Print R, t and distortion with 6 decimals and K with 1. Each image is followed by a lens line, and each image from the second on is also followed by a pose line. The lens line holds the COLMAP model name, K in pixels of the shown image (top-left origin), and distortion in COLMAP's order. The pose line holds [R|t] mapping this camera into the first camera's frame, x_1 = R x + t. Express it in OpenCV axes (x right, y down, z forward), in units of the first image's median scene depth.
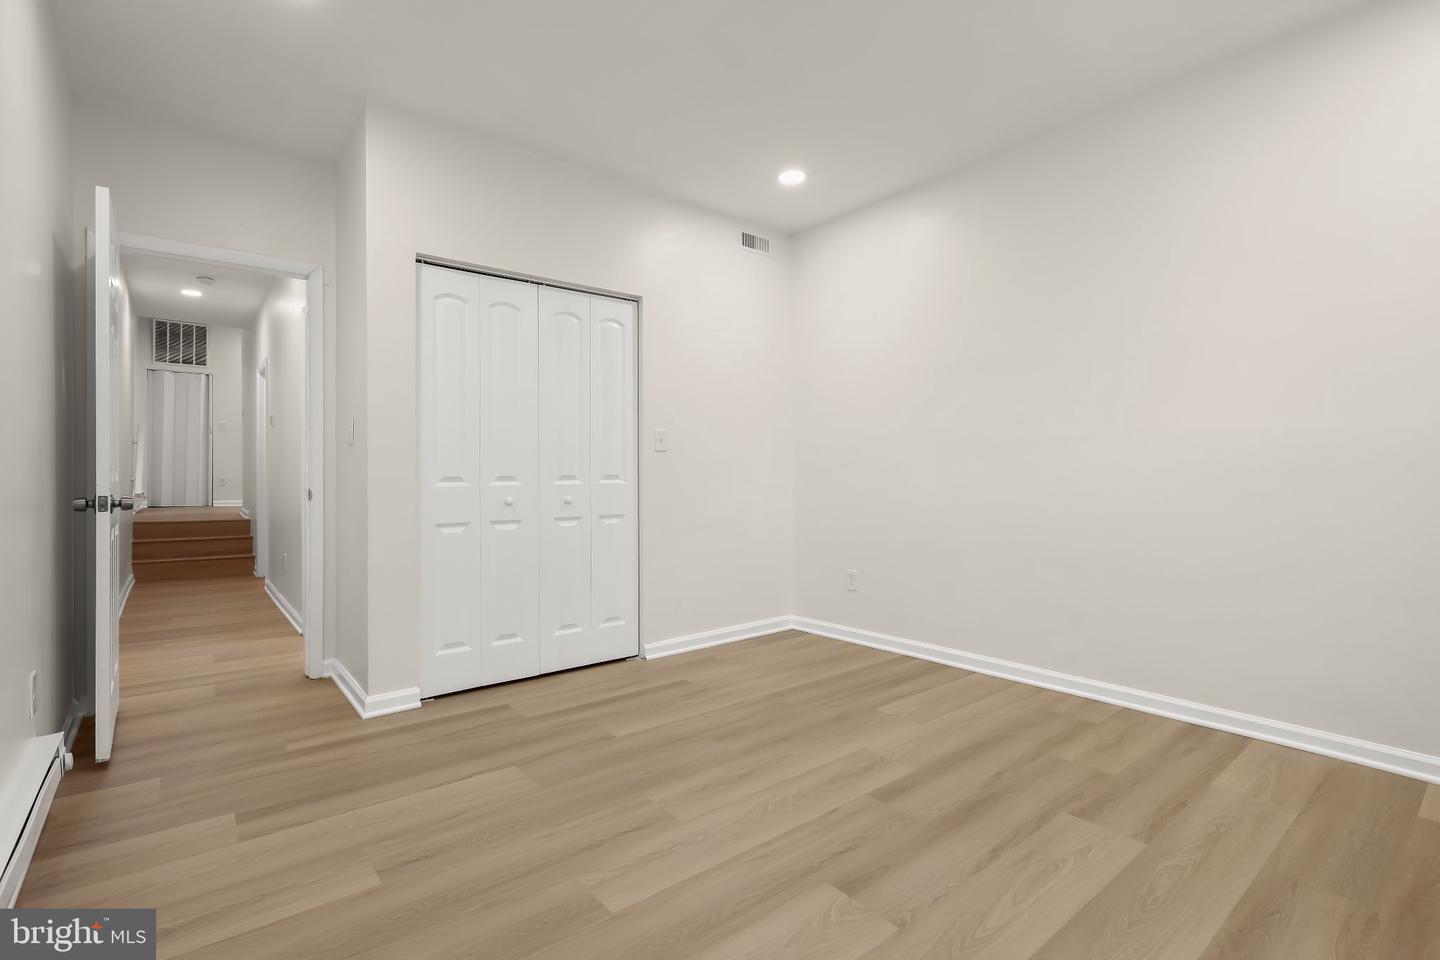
lens RADIAL K [[668.6, 0, 720.0], [0, 668.6, 480.0], [0, 0, 1]] dist [0.001299, 0.001022]
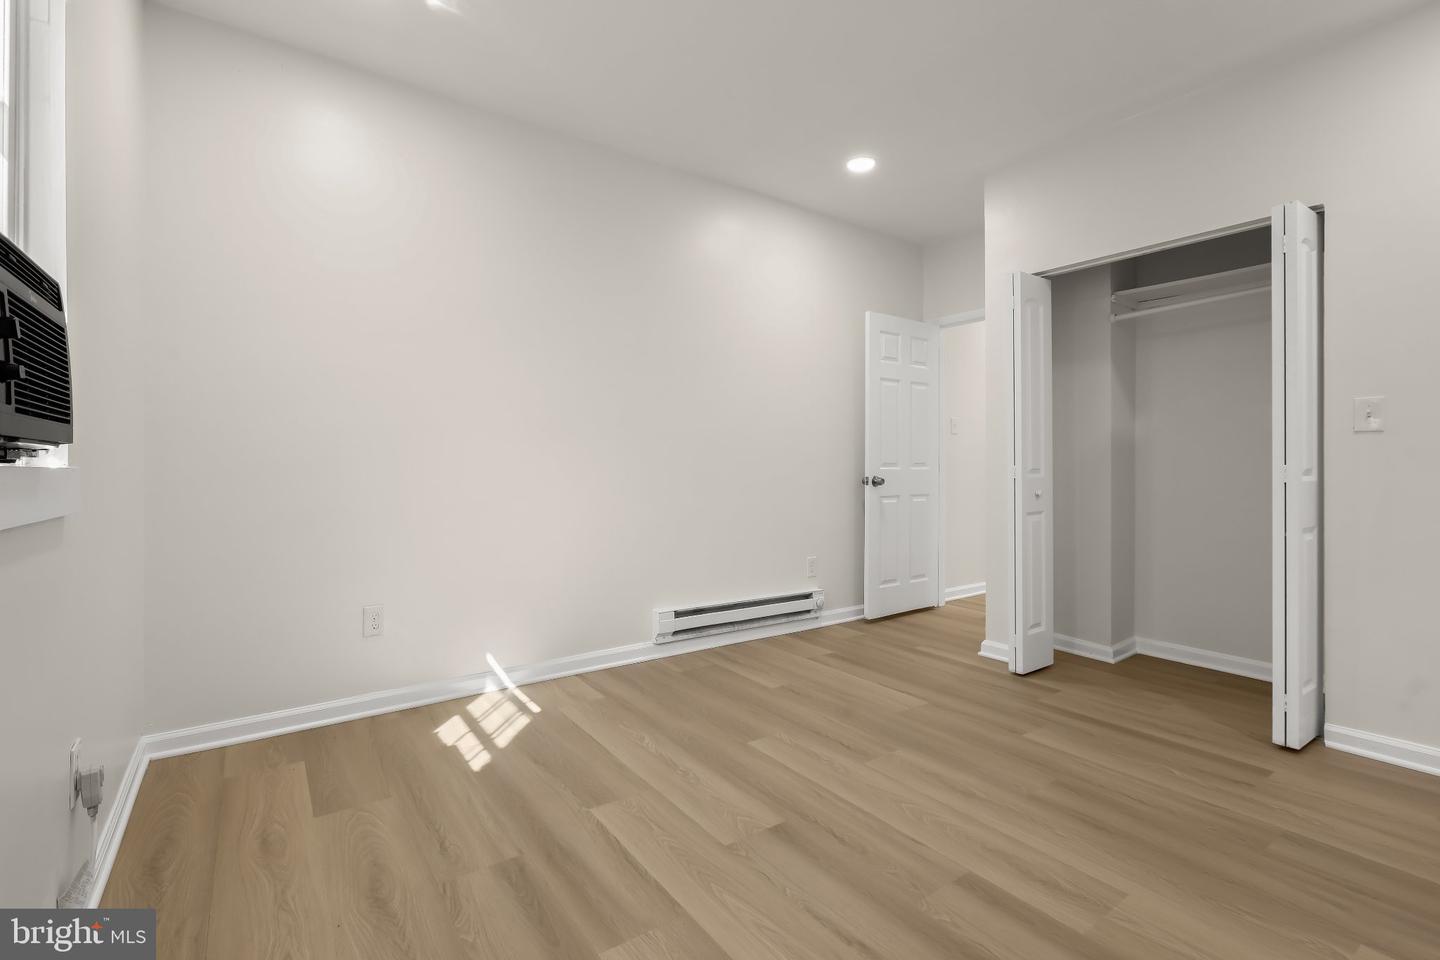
lens RADIAL K [[662.9, 0, 719.4], [0, 662.9, 517.3], [0, 0, 1]] dist [0.000057, 0.000264]
pose [[-0.074679, 0.077573, -0.994186, 0.930937], [-0.010397, 0.996855, 0.078562, -0.009348], [0.997153, 0.016204, -0.073638, 0.704202]]
